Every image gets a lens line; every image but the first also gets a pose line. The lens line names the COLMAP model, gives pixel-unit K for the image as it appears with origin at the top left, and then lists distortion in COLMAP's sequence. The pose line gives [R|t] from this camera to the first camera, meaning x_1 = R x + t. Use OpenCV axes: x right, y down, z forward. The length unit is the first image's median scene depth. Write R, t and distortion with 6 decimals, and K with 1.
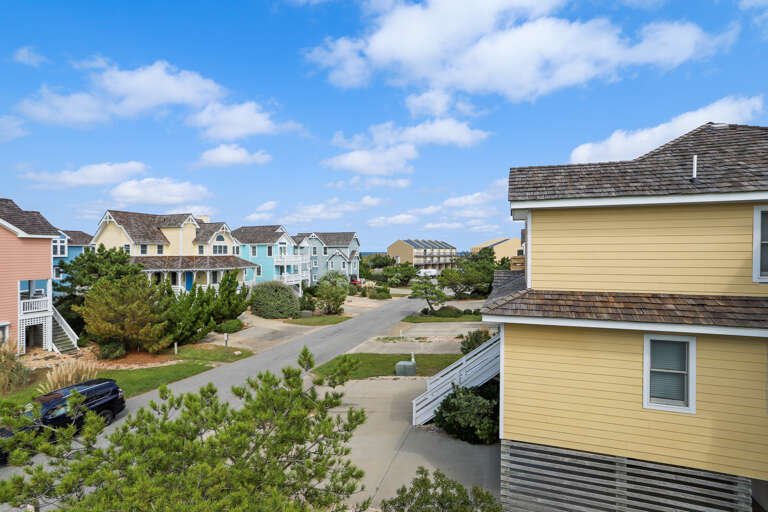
lens RADIAL K [[380.4, 0, 384.3], [0, 380.4, 257.0], [0, 0, 1]] dist [-0.001734, 0.000147]
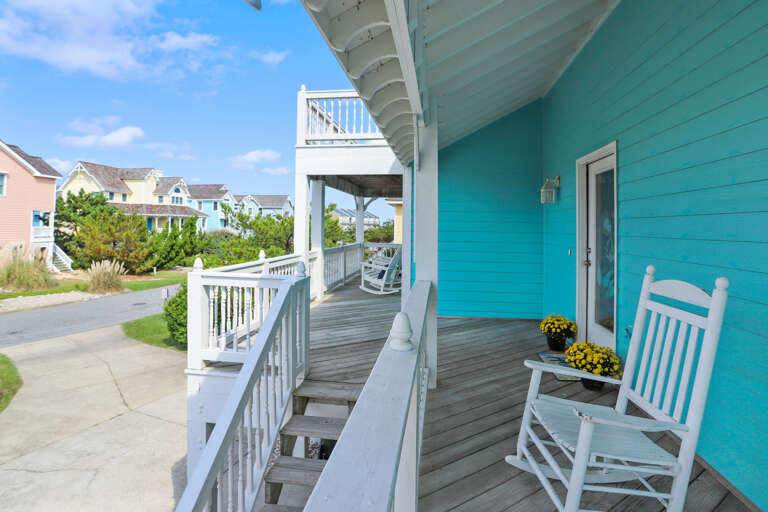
lens RADIAL K [[380.4, 0, 389.3], [0, 380.4, 227.4], [0, 0, 1]] dist [-0.001734, 0.000147]
pose [[0.977814, 0.003975, 0.209435, -0.041675], [-0.001814, 0.999943, -0.010510, 0.079281], [-0.209465, 0.009897, 0.977766, -0.292139]]
